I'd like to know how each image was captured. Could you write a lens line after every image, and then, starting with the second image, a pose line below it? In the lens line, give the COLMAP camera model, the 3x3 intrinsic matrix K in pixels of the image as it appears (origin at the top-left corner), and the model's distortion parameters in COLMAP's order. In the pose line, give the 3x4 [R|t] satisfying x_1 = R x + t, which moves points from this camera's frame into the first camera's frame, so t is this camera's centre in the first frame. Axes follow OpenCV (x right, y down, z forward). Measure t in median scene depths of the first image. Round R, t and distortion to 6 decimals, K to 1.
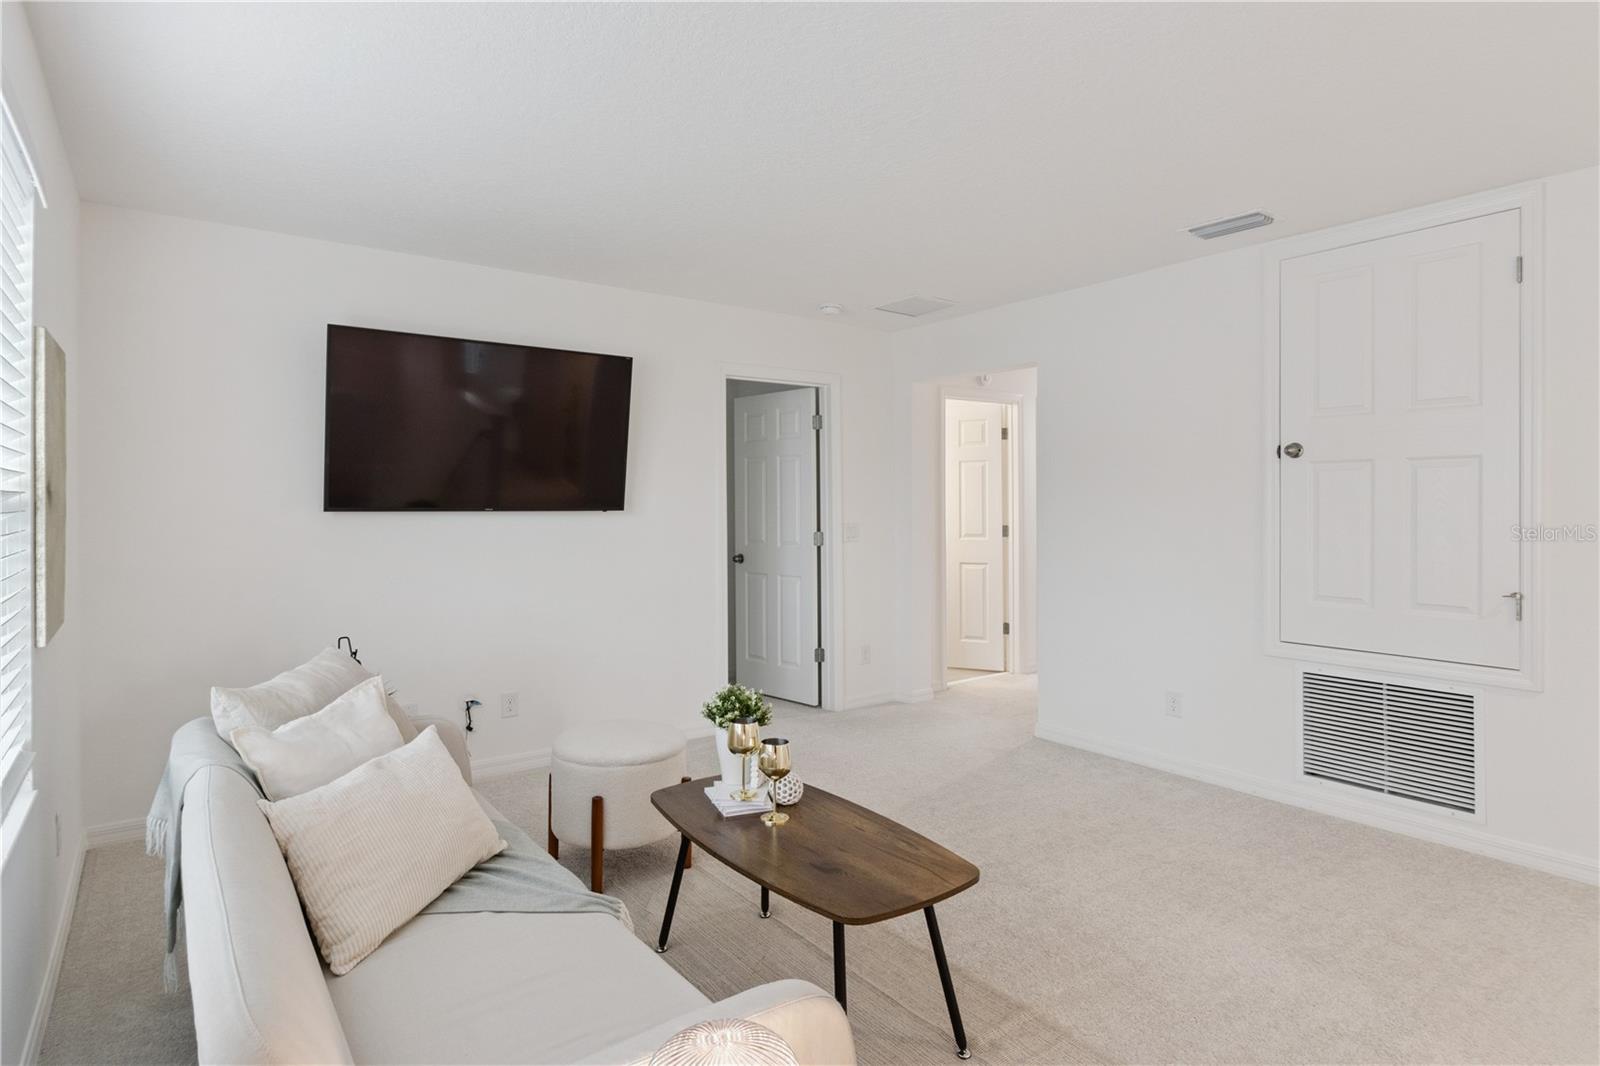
lens RADIAL K [[883.0, 0, 808.9], [0, 883.0, 508.5], [0, 0, 1]] dist [0.000246, -0.000021]
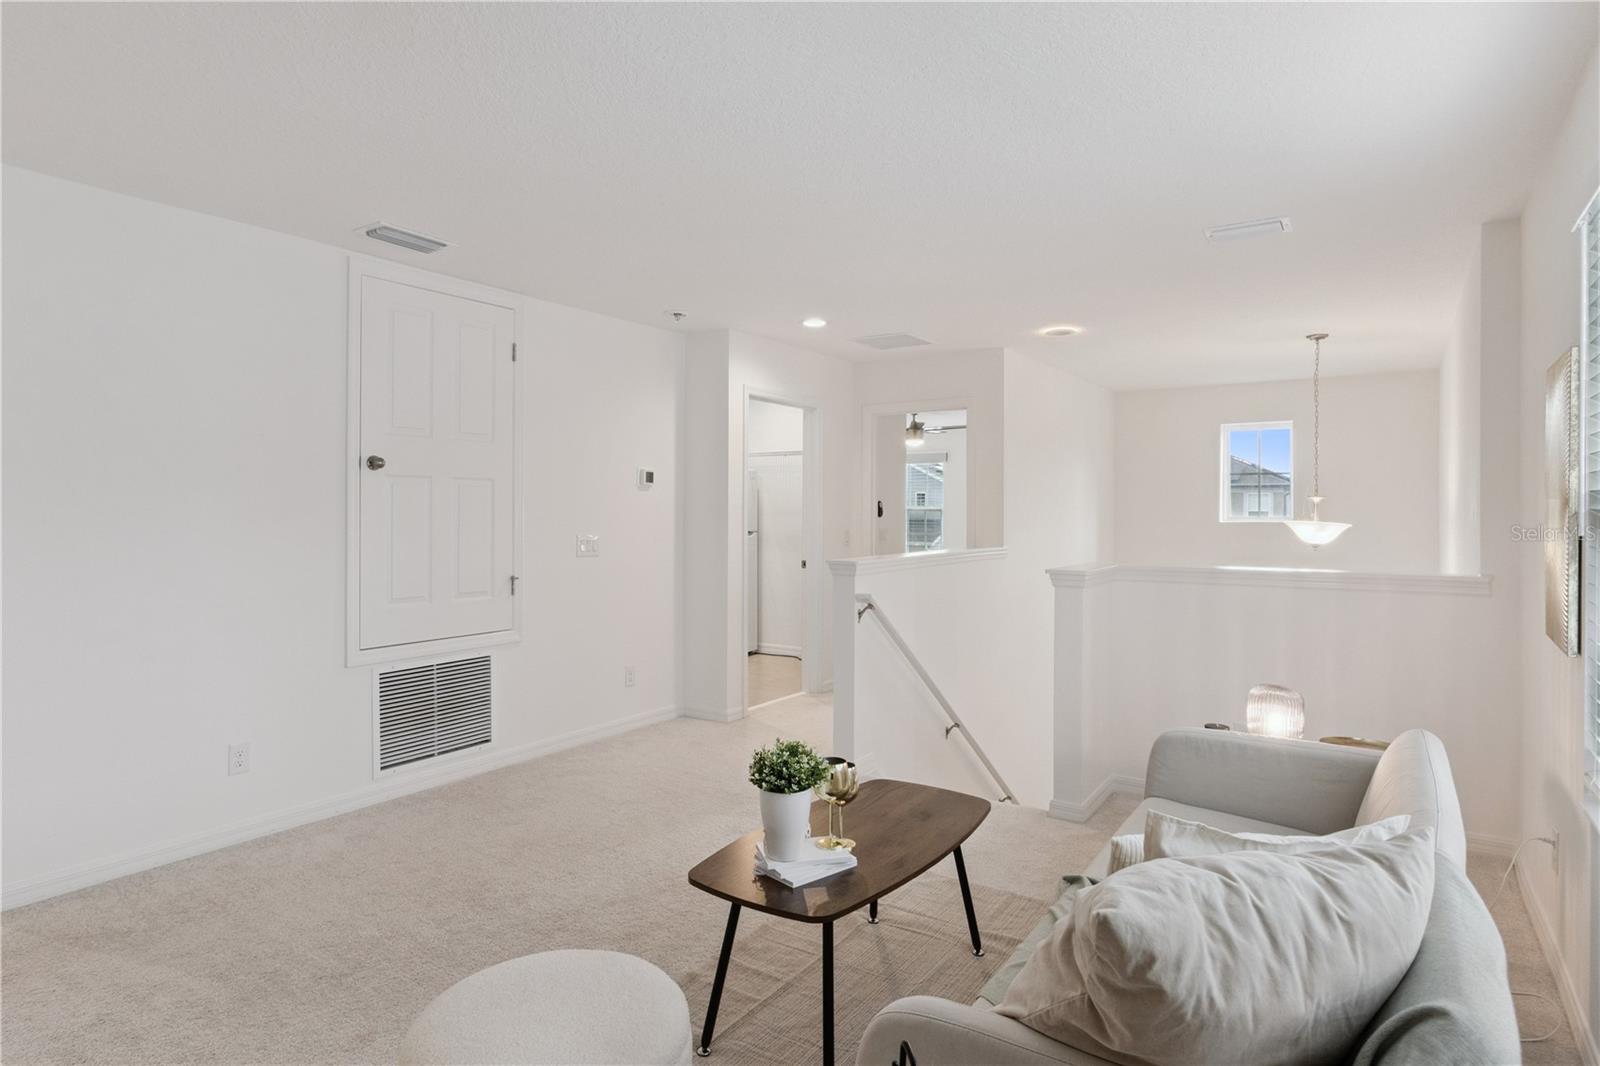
lens RADIAL K [[883.0, 0, 808.9], [0, 883.0, 508.5], [0, 0, 1]] dist [0.000246, -0.000021]
pose [[-0.351323, 0.001834, 0.936252, -0.652815], [-0.001662, 0.999995, -0.002583, -0.010888], [-0.936253, -0.002463, -0.351319, 0.957910]]
